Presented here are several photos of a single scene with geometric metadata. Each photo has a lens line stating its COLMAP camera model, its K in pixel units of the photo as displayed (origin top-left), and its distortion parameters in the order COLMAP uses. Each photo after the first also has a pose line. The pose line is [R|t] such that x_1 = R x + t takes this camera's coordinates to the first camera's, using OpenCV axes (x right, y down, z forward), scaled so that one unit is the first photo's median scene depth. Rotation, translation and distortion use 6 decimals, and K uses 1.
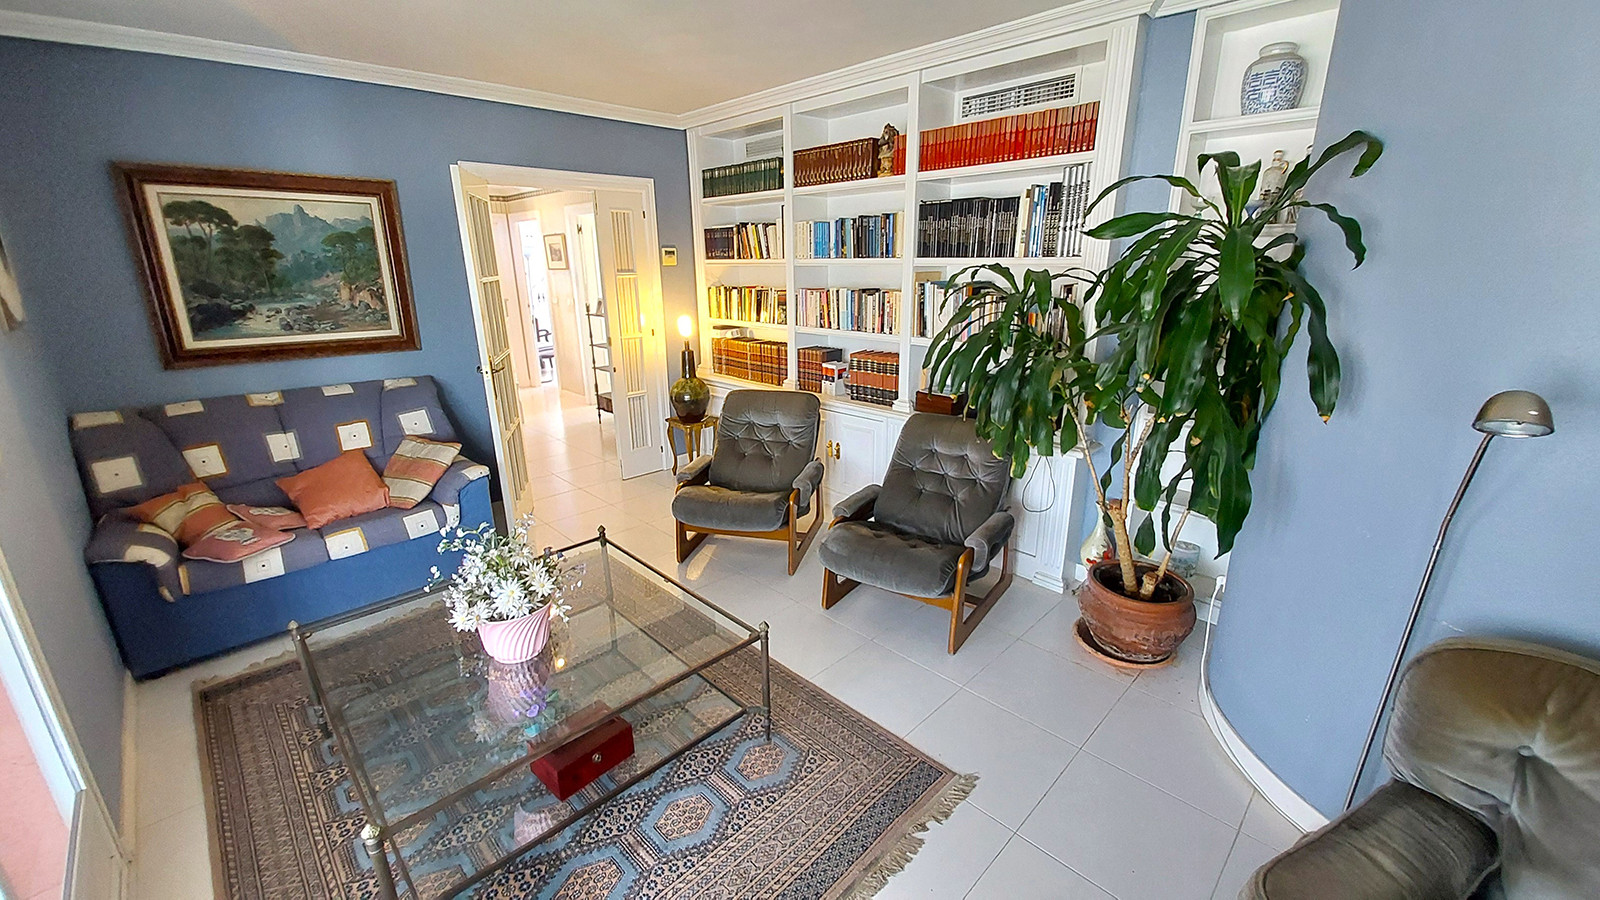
lens RADIAL K [[638.1, 0, 806.6], [0, 638.1, 451.2], [0, 0, 1]] dist [0.016223, -0.017309]
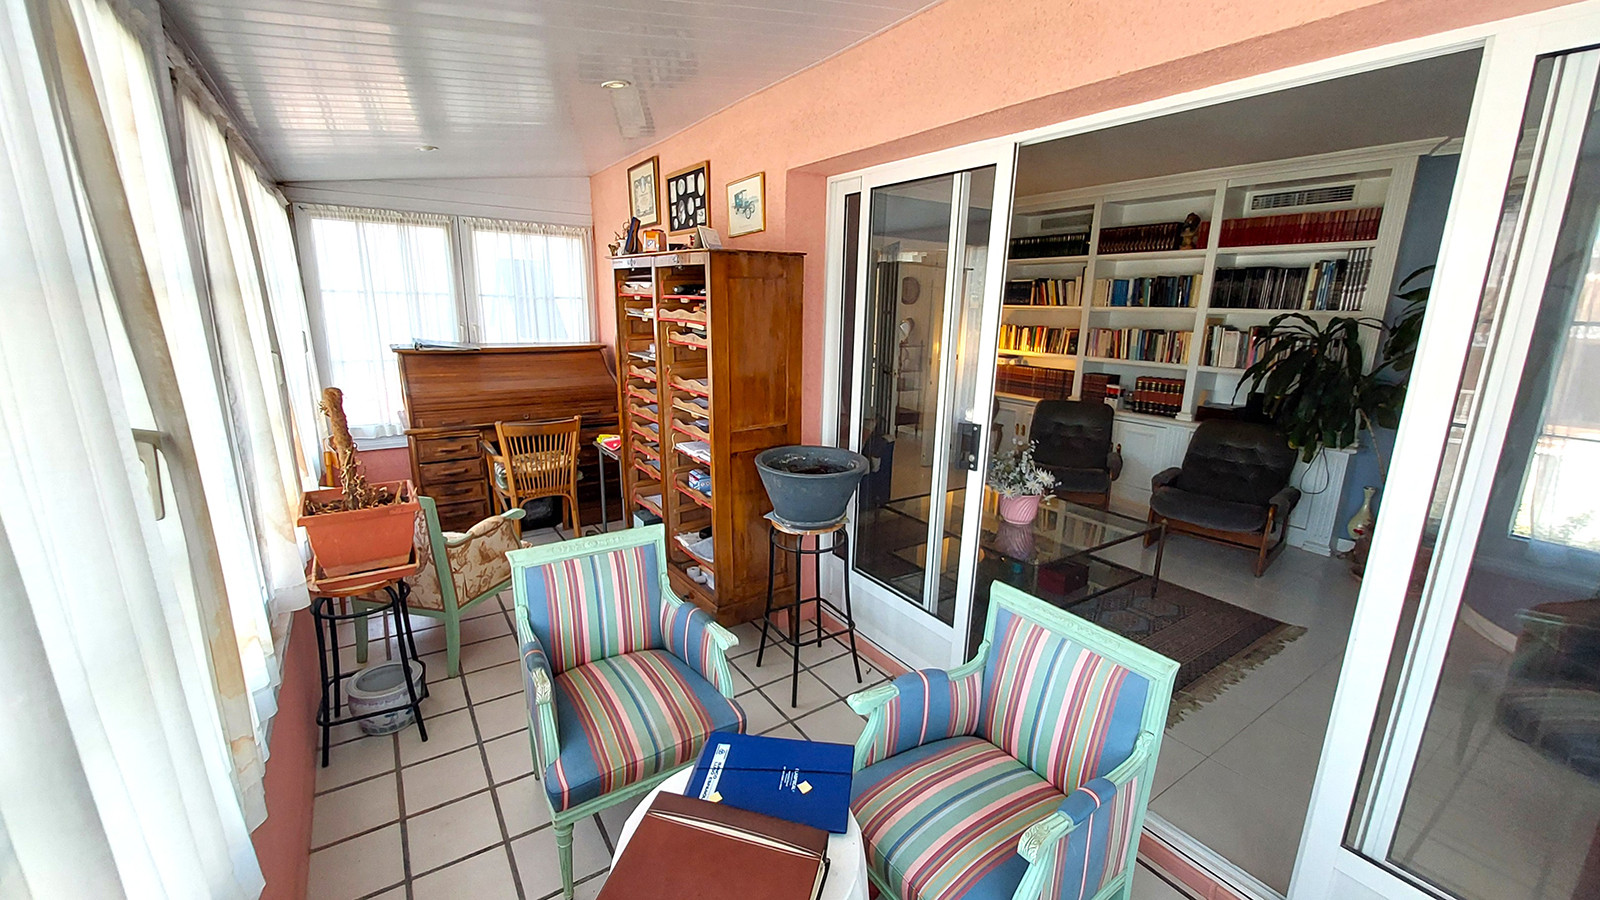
lens RADIAL K [[638.1, 0, 806.6], [0, 638.1, 451.2], [0, 0, 1]] dist [0.016223, -0.017309]
pose [[0.982268, 0.072862, -0.172744, -0.398622], [-0.084834, 0.994404, -0.062959, 0.155074], [0.167190, 0.076497, 0.982952, -0.448530]]
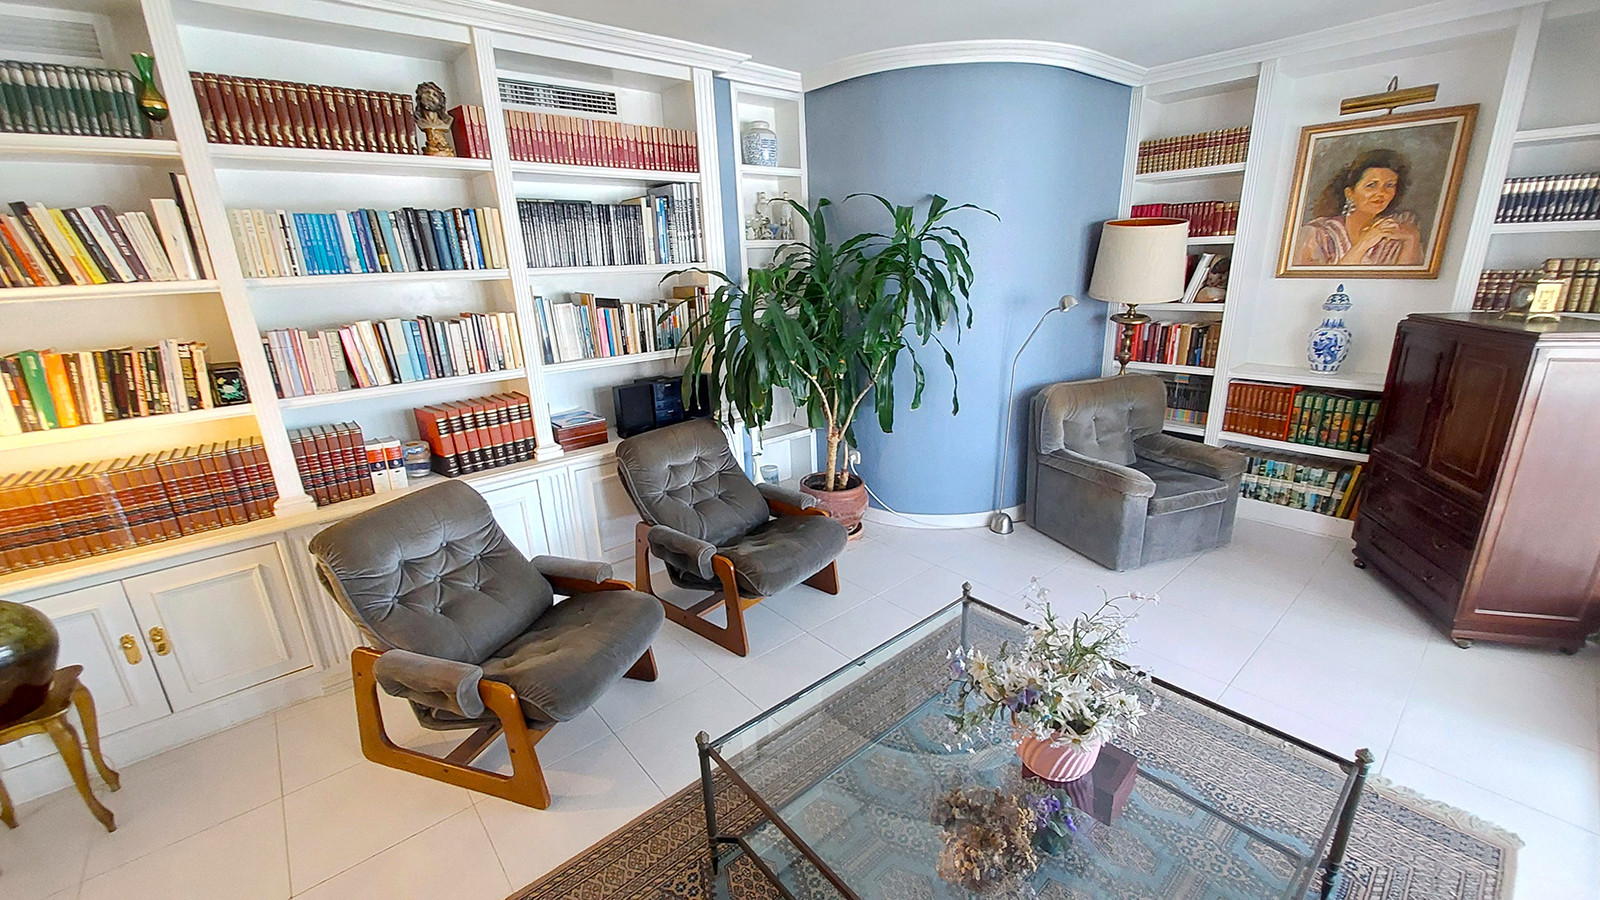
lens RADIAL K [[638.1, 0, 806.6], [0, 638.1, 451.2], [0, 0, 1]] dist [0.016223, -0.017309]
pose [[0.062957, -0.281942, 0.957364, -0.613003], [0.317671, 0.915035, 0.248586, -0.173751], [-0.946108, 0.288477, 0.147173, 0.592473]]
